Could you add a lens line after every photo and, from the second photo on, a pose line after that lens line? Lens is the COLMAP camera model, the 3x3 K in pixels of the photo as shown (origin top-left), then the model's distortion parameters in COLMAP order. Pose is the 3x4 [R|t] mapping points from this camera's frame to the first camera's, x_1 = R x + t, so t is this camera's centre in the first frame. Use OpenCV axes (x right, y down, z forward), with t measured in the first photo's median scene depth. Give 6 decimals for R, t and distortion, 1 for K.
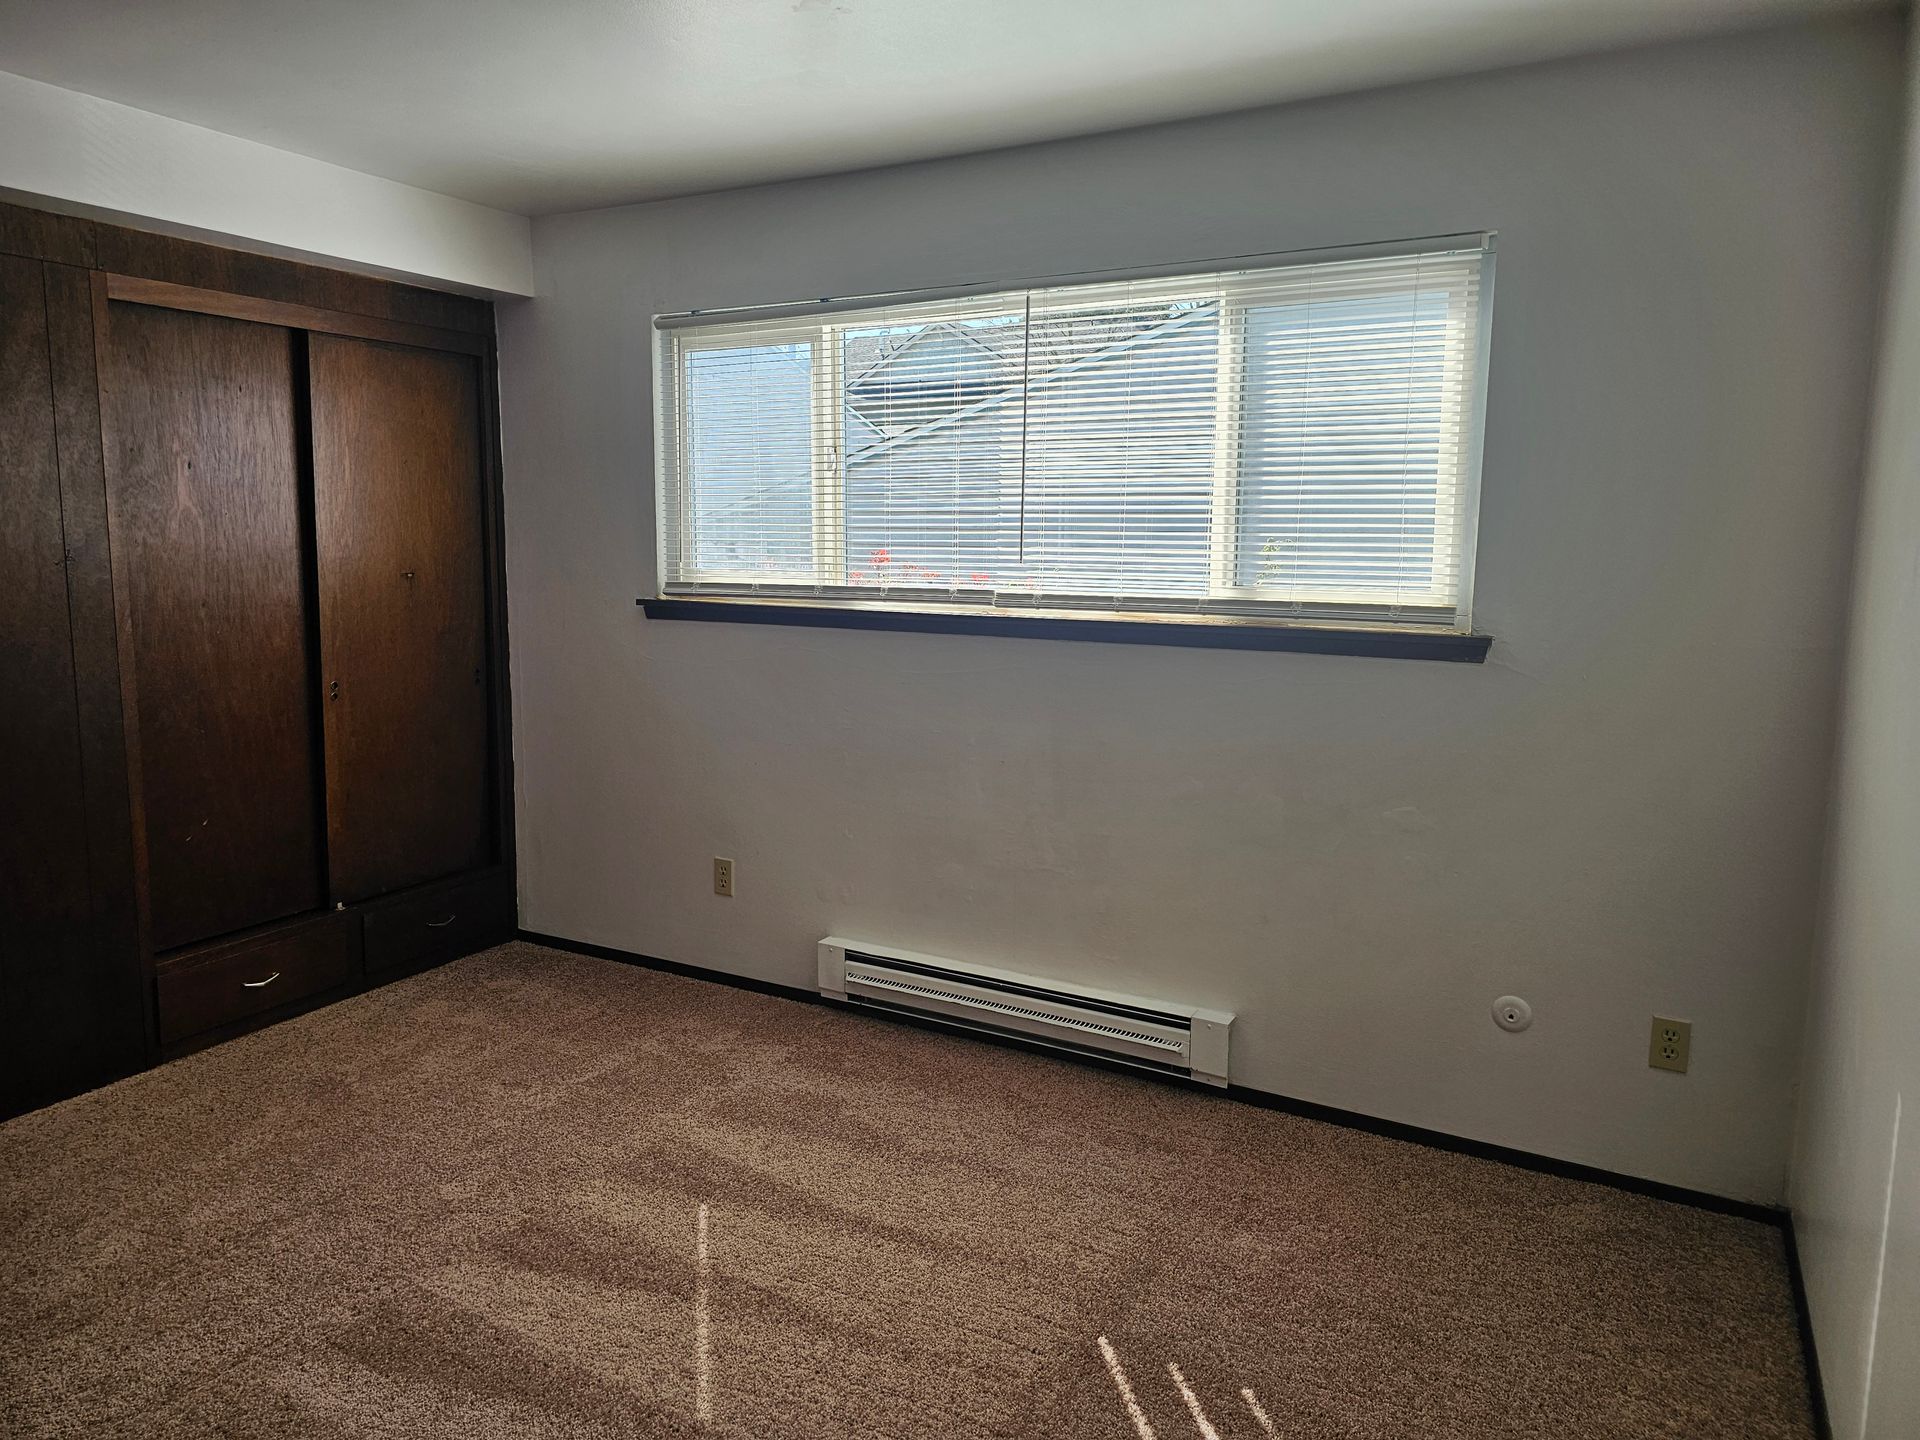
lens RADIAL K [[1275.0, 0, 950.6], [0, 1275.0, 698.4], [0, 0, 1]] dist [0.069505, -0.058322]
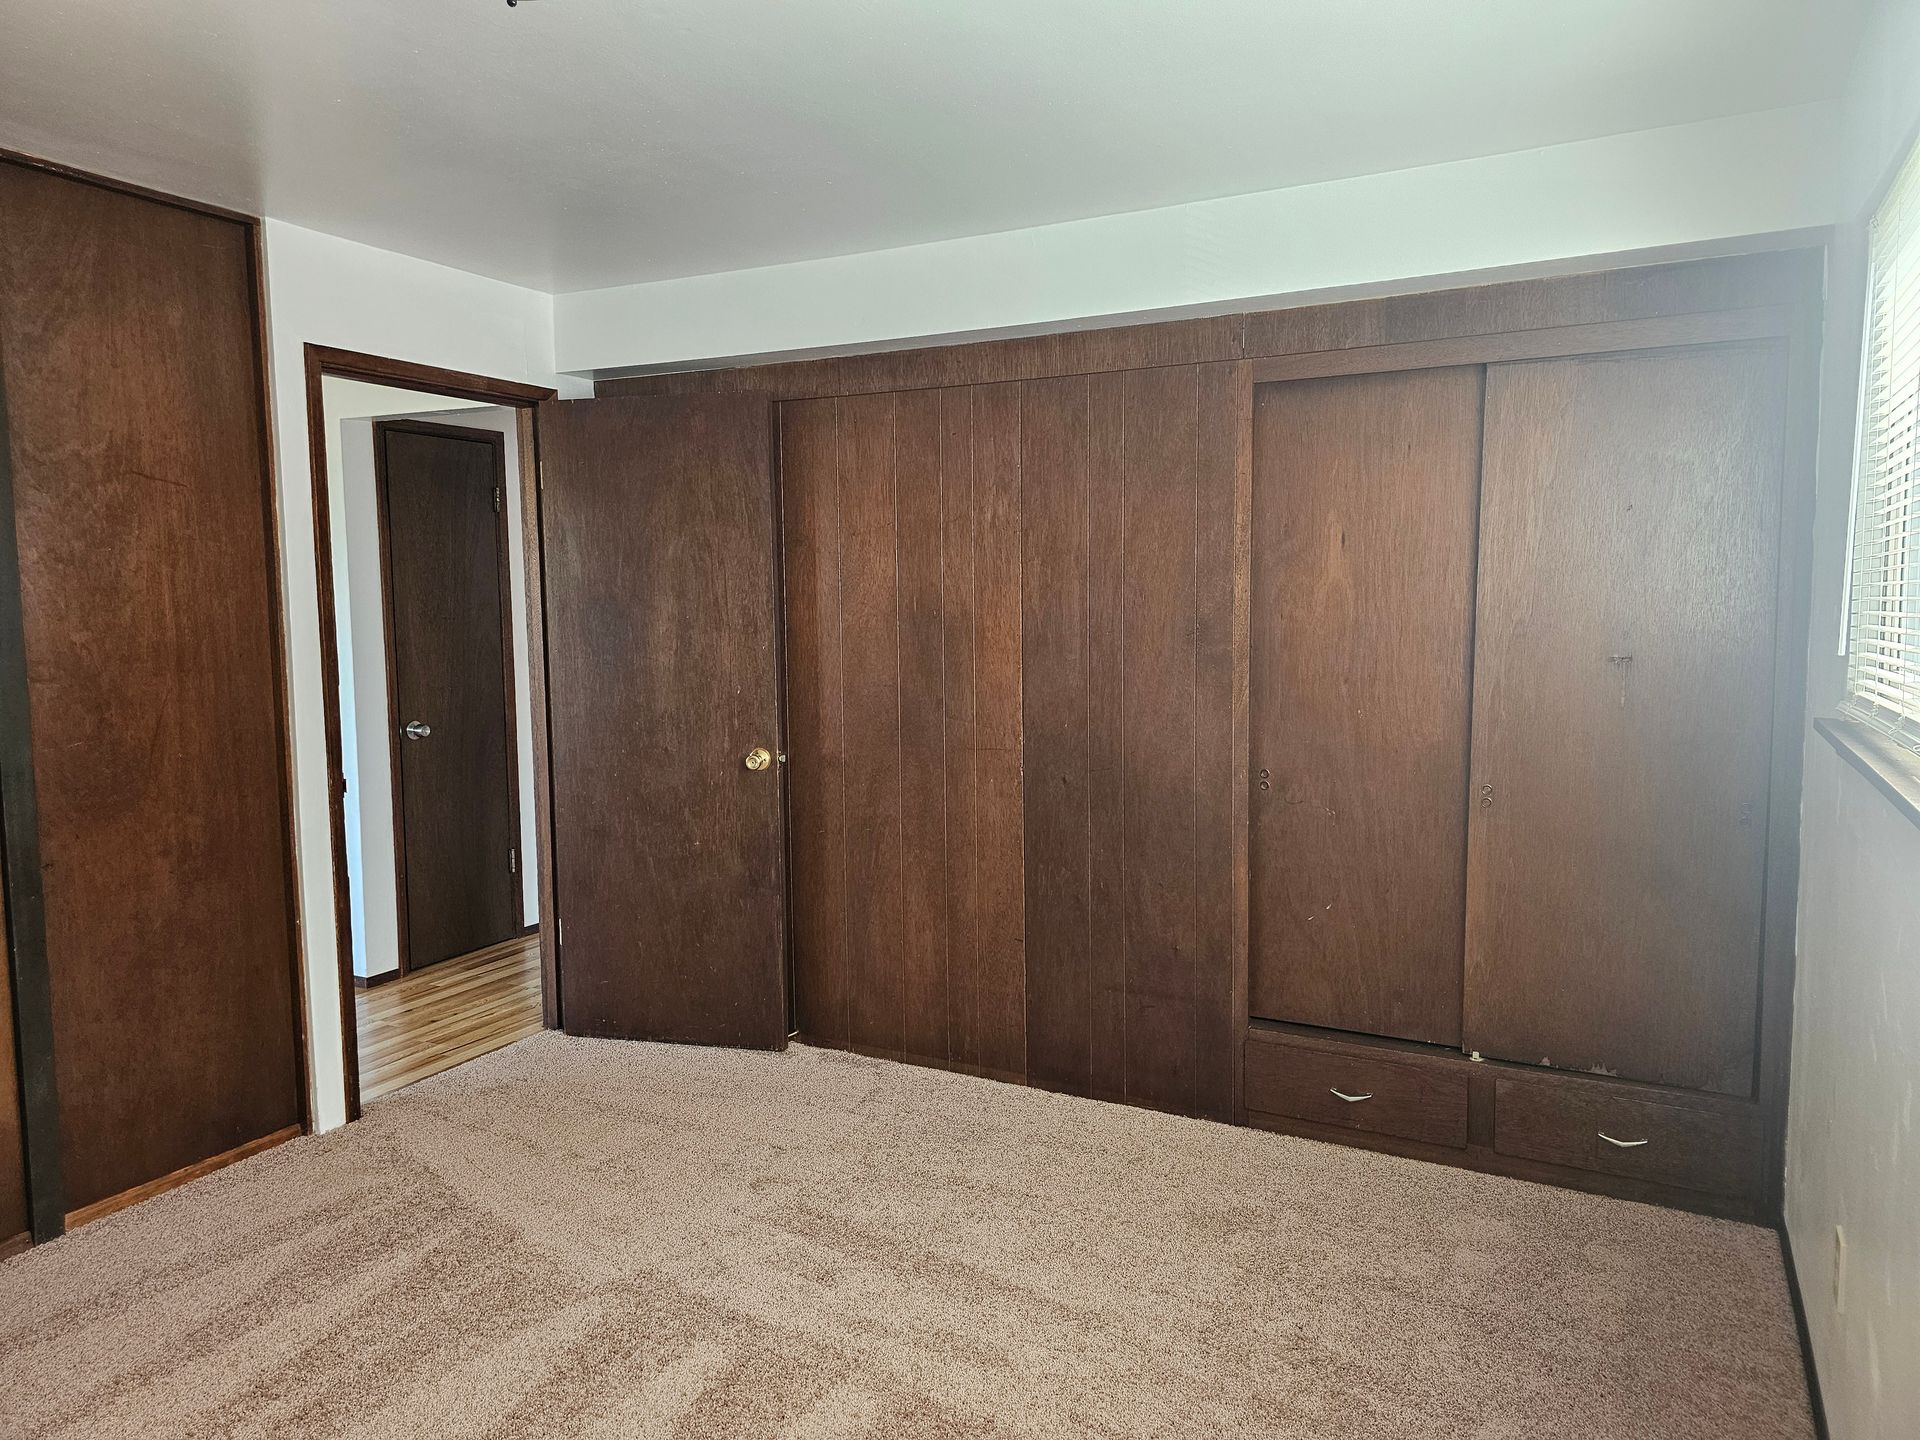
lens RADIAL K [[1275.0, 0, 954.2], [0, 1275.0, 701.3], [0, 0, 1]] dist [0.069505, -0.058322]
pose [[0.023767, 0.073960, -0.996978, 0.360751], [-0.120746, 0.990171, 0.070576, -0.090323], [0.992399, 0.118704, 0.032464, 0.692575]]
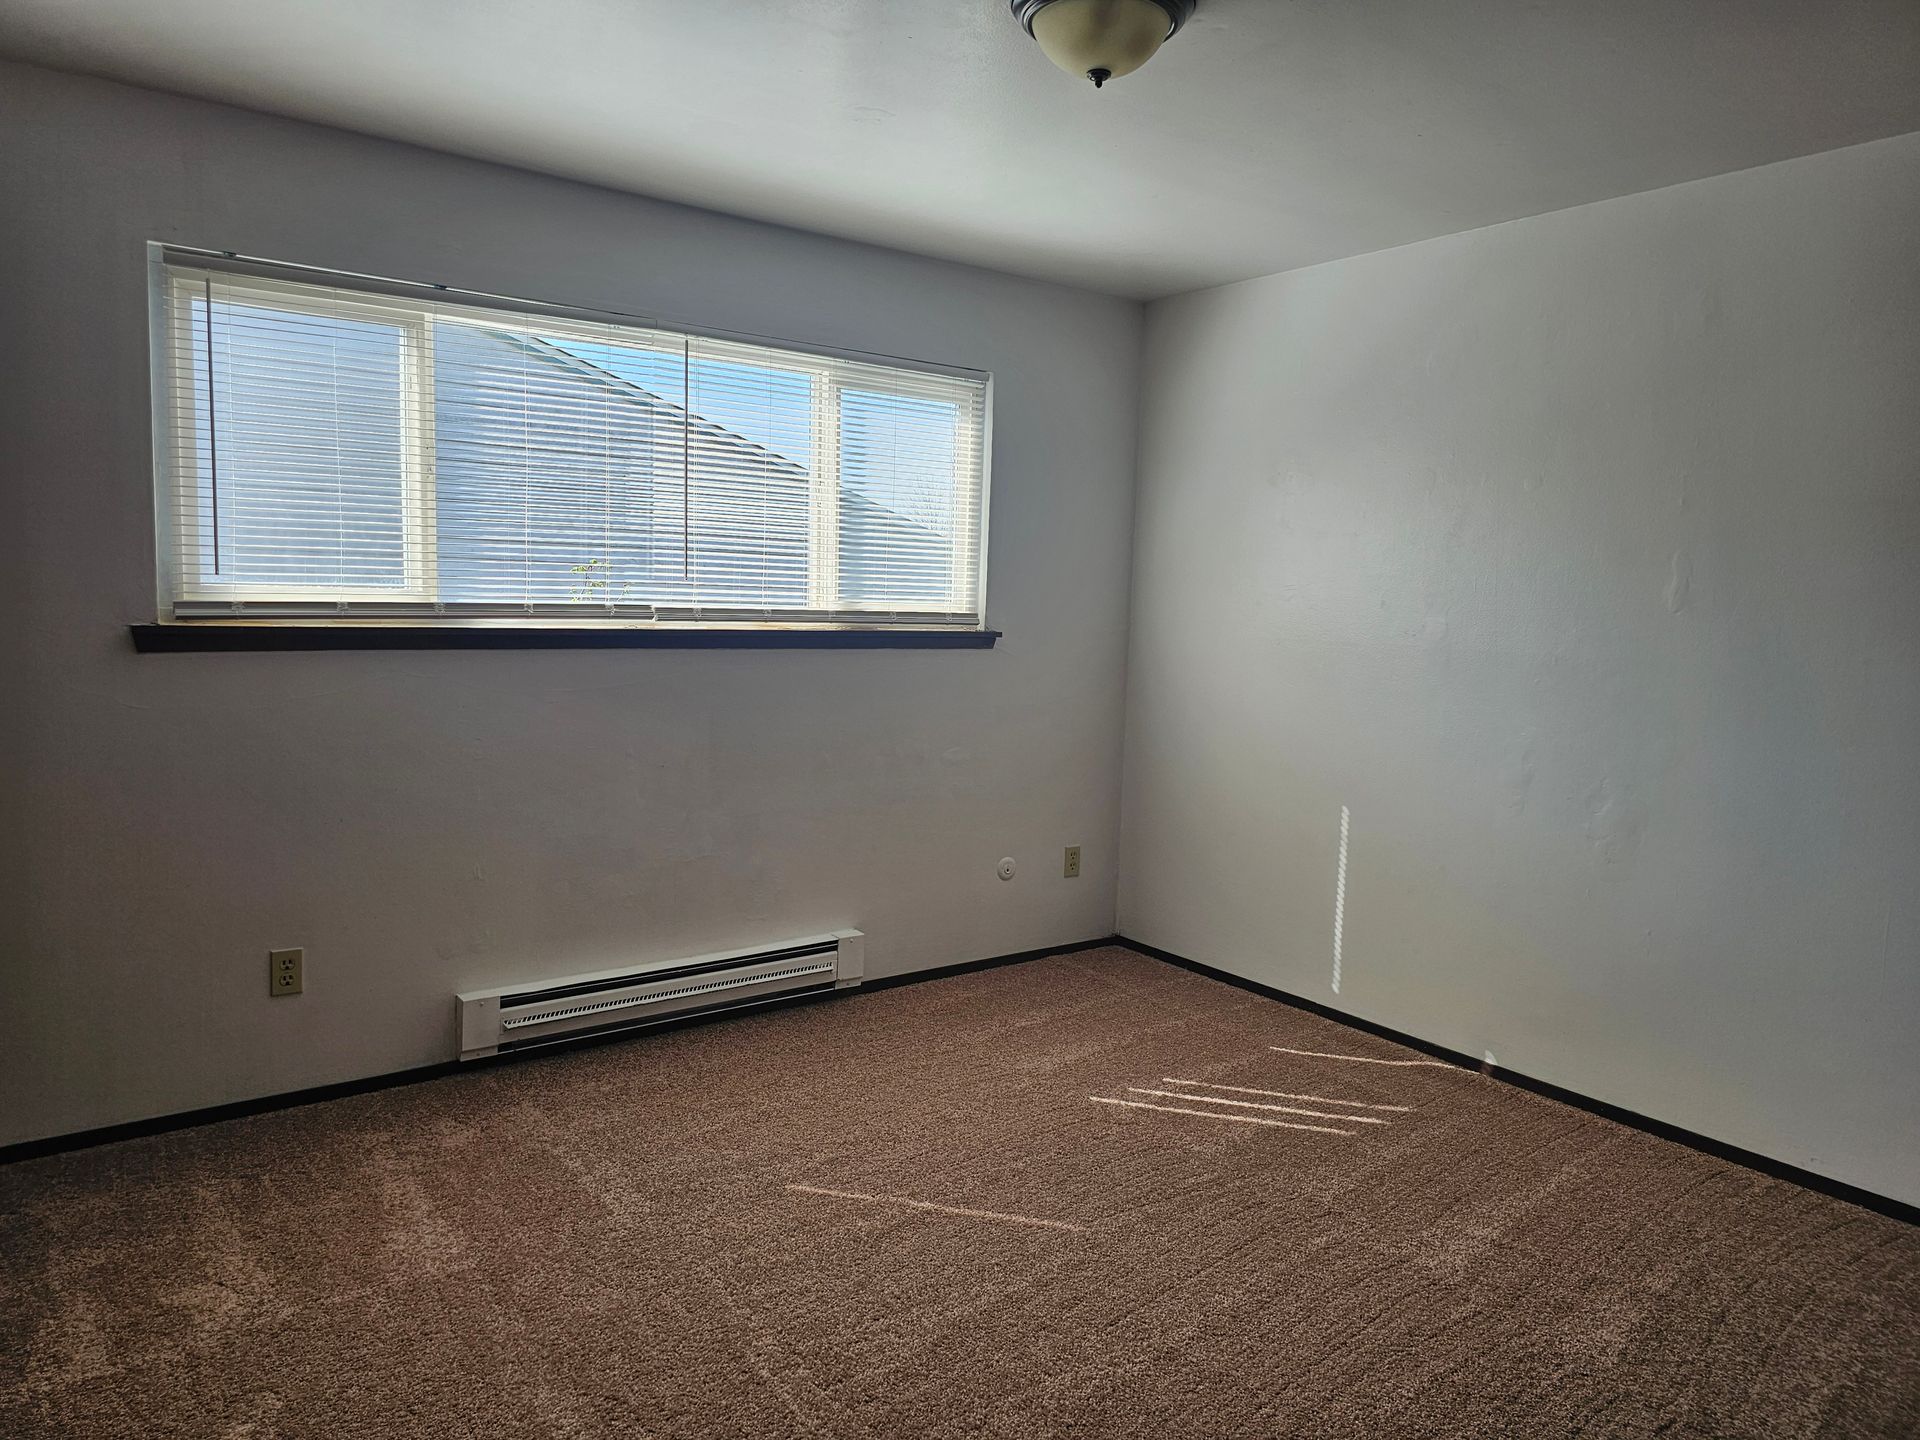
lens RADIAL K [[1275.0, 0, 1000.3], [0, 1275.0, 678.1], [0, 0, 1]] dist [0.069505, -0.058322]
pose [[0.410932, -0.075020, 0.908574, -0.834092], [0.076593, 0.995926, 0.047590, -0.053967], [-0.908443, 0.050034, 0.415004, 0.300527]]
